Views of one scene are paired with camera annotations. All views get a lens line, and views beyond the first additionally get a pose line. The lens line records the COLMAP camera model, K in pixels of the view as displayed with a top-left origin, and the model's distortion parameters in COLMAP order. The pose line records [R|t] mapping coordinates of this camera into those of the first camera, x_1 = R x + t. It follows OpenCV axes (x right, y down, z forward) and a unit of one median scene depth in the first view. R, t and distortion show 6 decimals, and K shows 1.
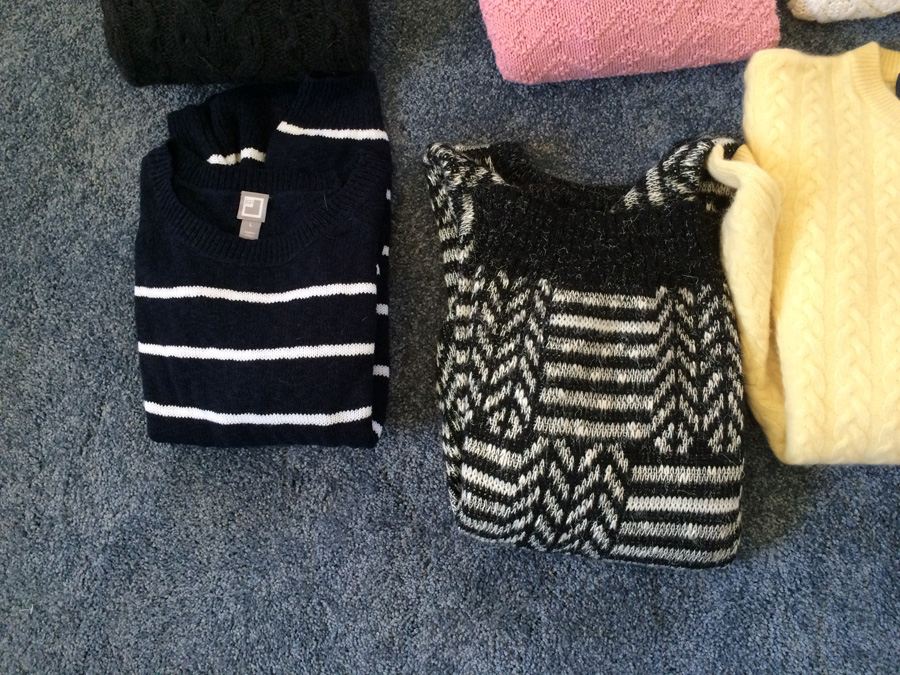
lens RADIAL K [[755.1, 0, 451.4], [0, 755.1, 338.6], [0, 0, 1]] dist [0.072412, -0.102235]
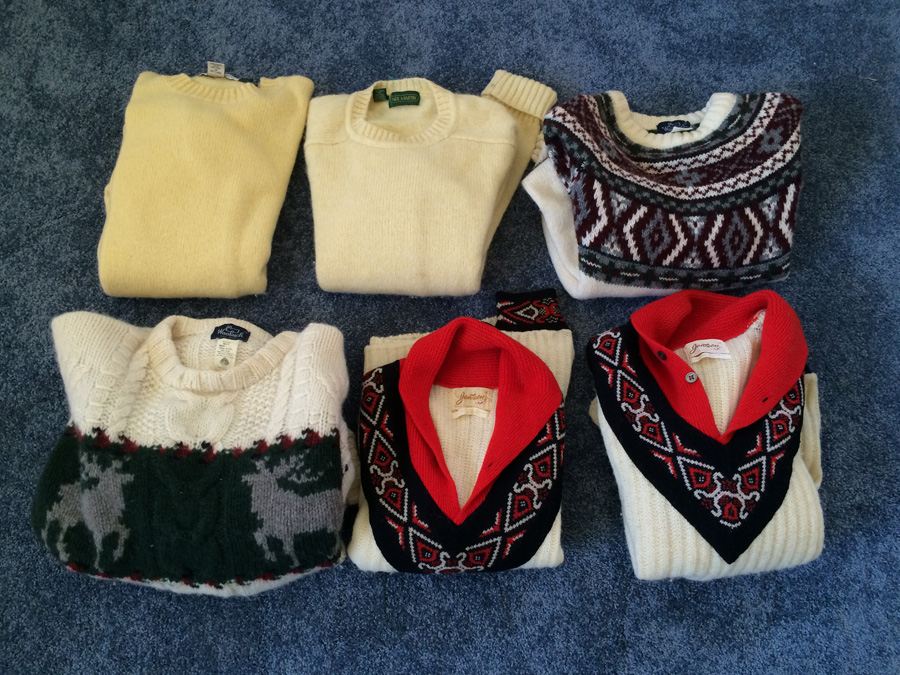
lens RADIAL K [[755.1, 0, 454.2], [0, 755.1, 333.7], [0, 0, 1]] dist [0.072412, -0.102235]
pose [[0.986593, 0.002421, 0.163180, -0.056149], [0.027041, 0.983644, -0.178082, -0.579823], [-0.160942, 0.180107, 0.970391, -0.456307]]
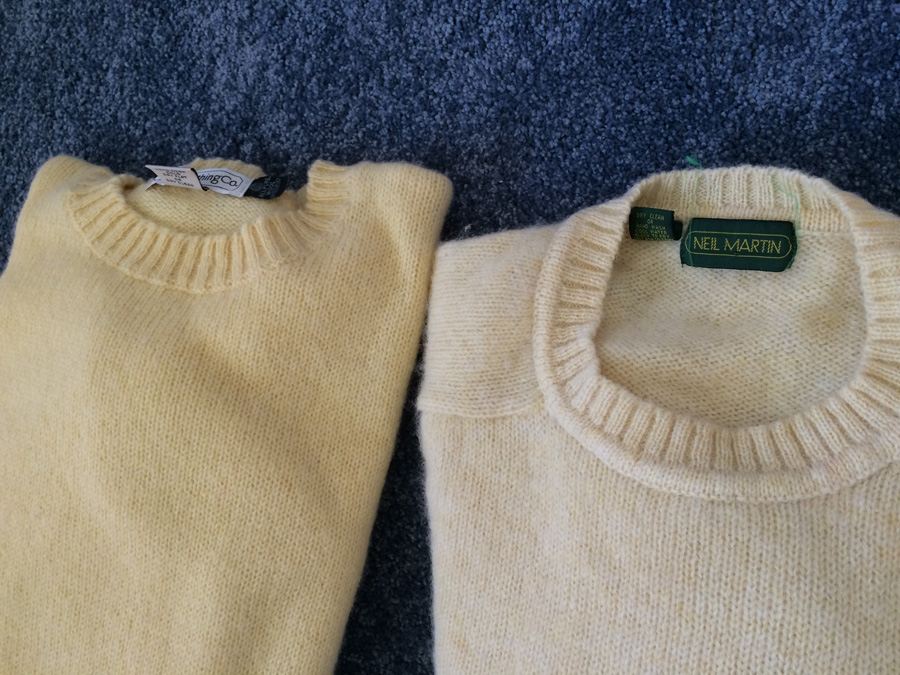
lens RADIAL K [[755.1, 0, 453.6], [0, 755.1, 337.1], [0, 0, 1]] dist [0.072412, -0.102235]
pose [[0.981585, 0.024746, -0.189416, 0.023610], [0.002370, 0.989920, 0.141608, -1.413012], [0.191011, -0.139450, 0.971632, 0.586123]]
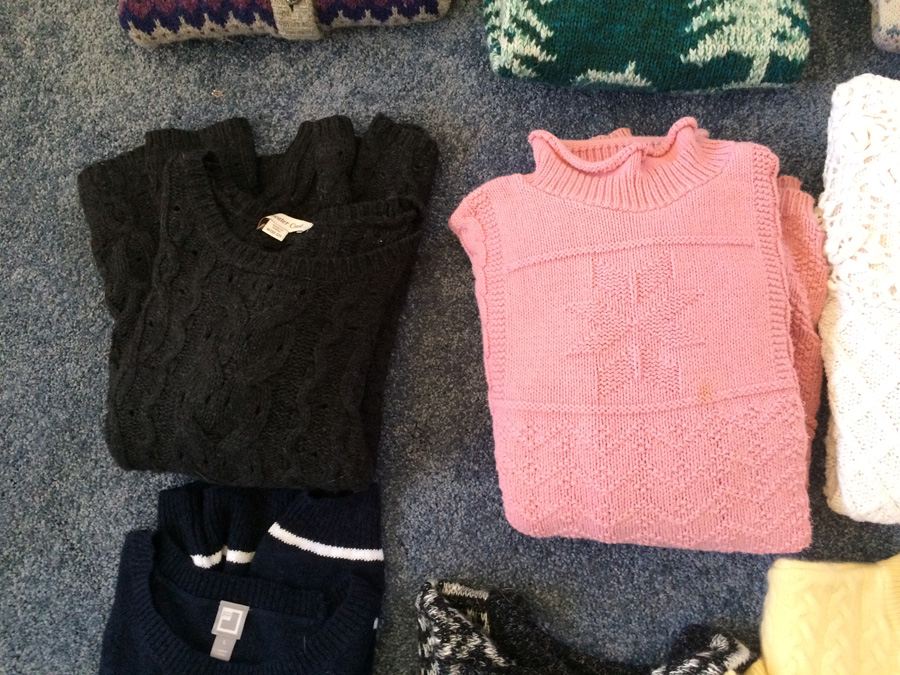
lens RADIAL K [[755.1, 0, 451.4], [0, 755.1, 336.5], [0, 0, 1]] dist [0.072412, -0.102235]
pose [[0.991836, 0.124532, -0.027460, -0.007988], [-0.125535, 0.991344, -0.038447, -0.515334], [0.022435, 0.041580, 0.998883, 0.049524]]
